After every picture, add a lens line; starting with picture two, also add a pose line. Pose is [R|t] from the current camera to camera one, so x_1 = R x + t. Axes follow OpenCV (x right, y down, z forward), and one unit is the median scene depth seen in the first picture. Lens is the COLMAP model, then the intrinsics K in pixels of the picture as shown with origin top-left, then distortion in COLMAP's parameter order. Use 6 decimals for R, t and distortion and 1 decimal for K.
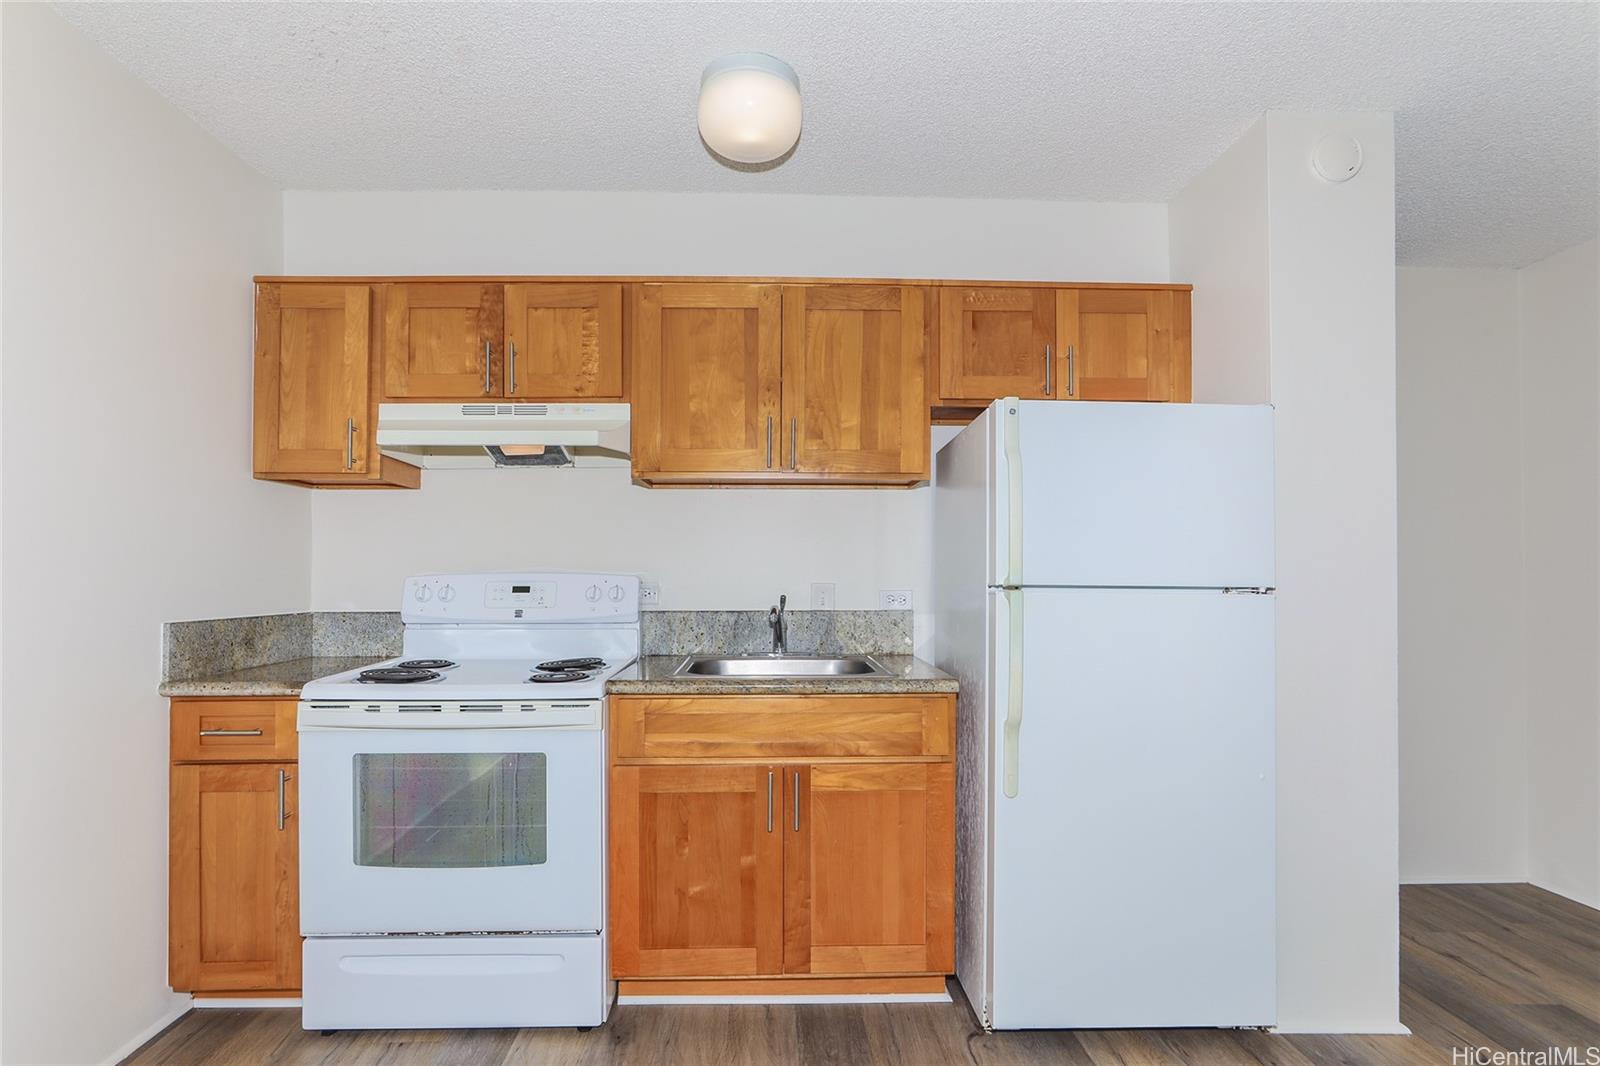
lens RADIAL K [[770.8, 0, 772.2], [0, 770.8, 568.8], [0, 0, 1]] dist [-0.028045, 0.018589]
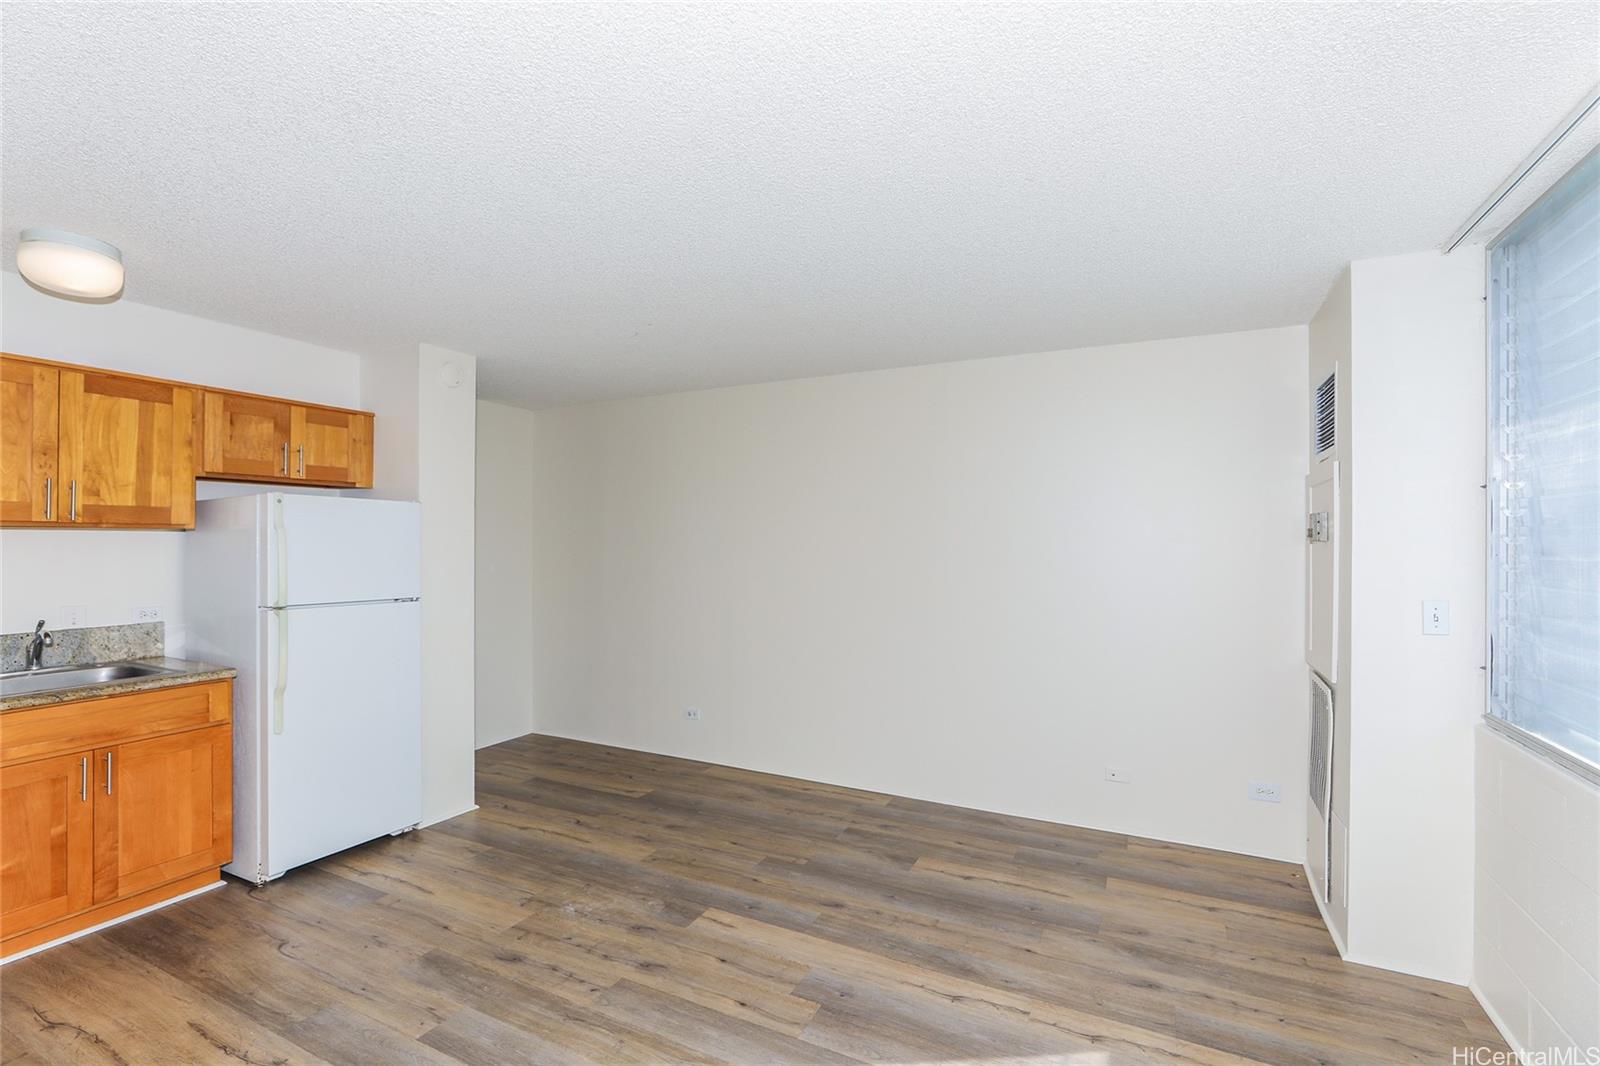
lens RADIAL K [[742.4, 0, 800.0], [0, 742.4, 533.0], [0, 0, 1]] dist [-0.071058, 0.023506]
pose [[0.457621, 0.008807, 0.889104, -0.445847], [-0.009140, 0.999945, -0.005201, -0.112540], [-0.889101, -0.005747, 0.457676, -0.571237]]
